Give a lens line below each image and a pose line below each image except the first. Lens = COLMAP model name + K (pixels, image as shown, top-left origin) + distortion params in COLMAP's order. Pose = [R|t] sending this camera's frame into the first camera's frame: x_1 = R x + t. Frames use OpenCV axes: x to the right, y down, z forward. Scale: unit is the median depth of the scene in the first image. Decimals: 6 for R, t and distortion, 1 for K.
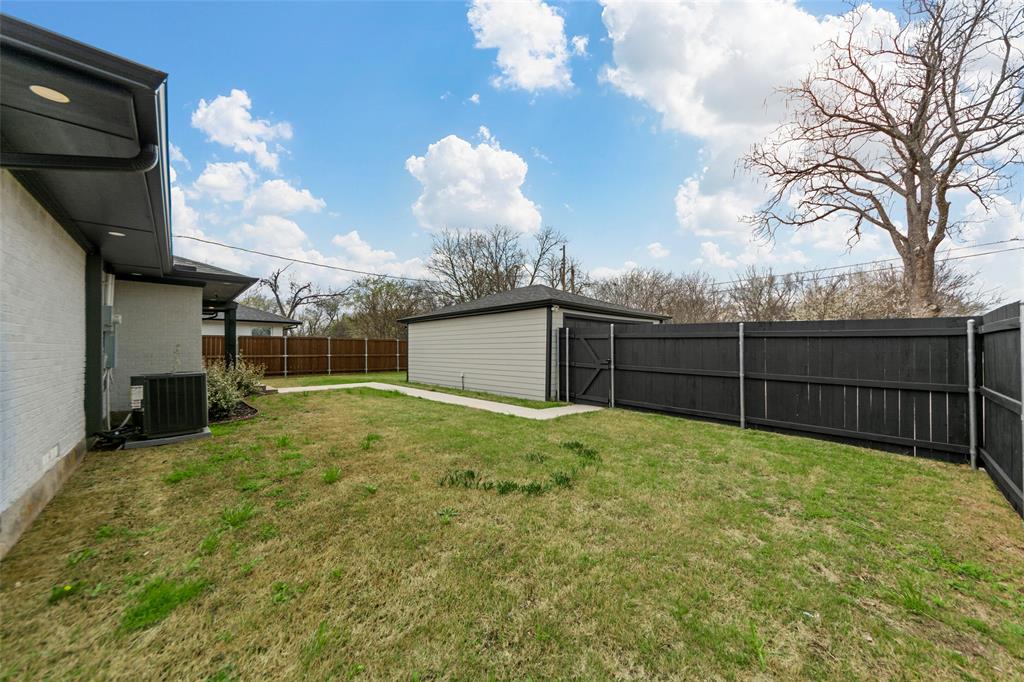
lens RADIAL K [[369.0, 0, 518.2], [0, 369.0, 351.9], [0, 0, 1]] dist [-0.000901, -0.000184]
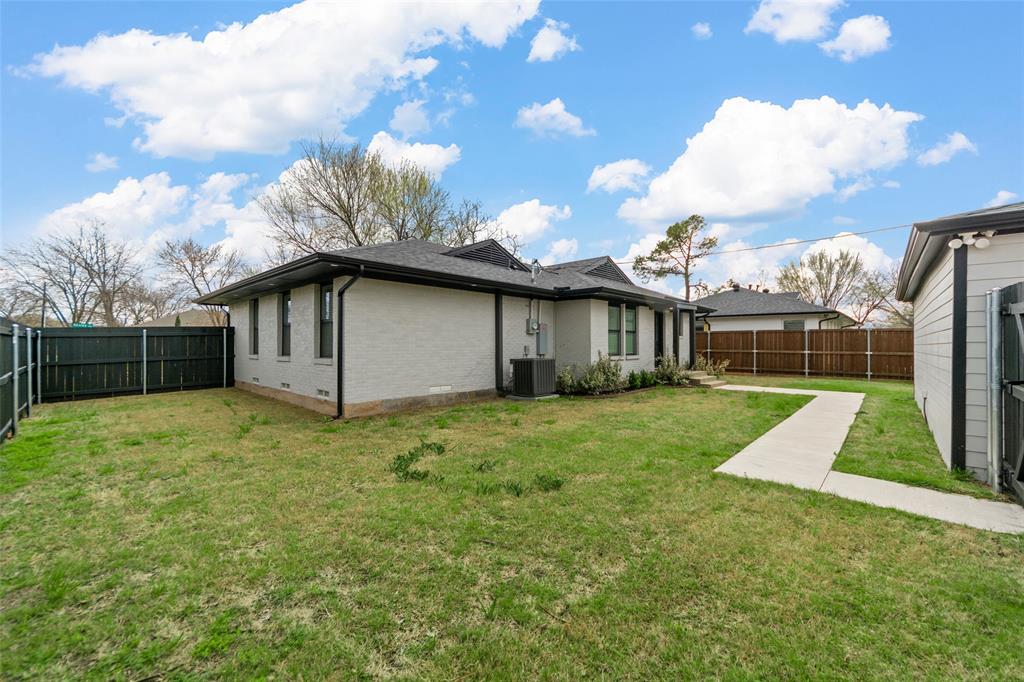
lens RADIAL K [[404.2, 0, 512.0], [0, 404.2, 341.0], [0, 0, 1]] dist [0.001575, 0.000078]
pose [[0.078322, -0.002403, -0.996925, 0.338450], [-0.011501, 0.999928, -0.003314, -0.005090], [0.996862, 0.011725, 0.078289, 0.322425]]
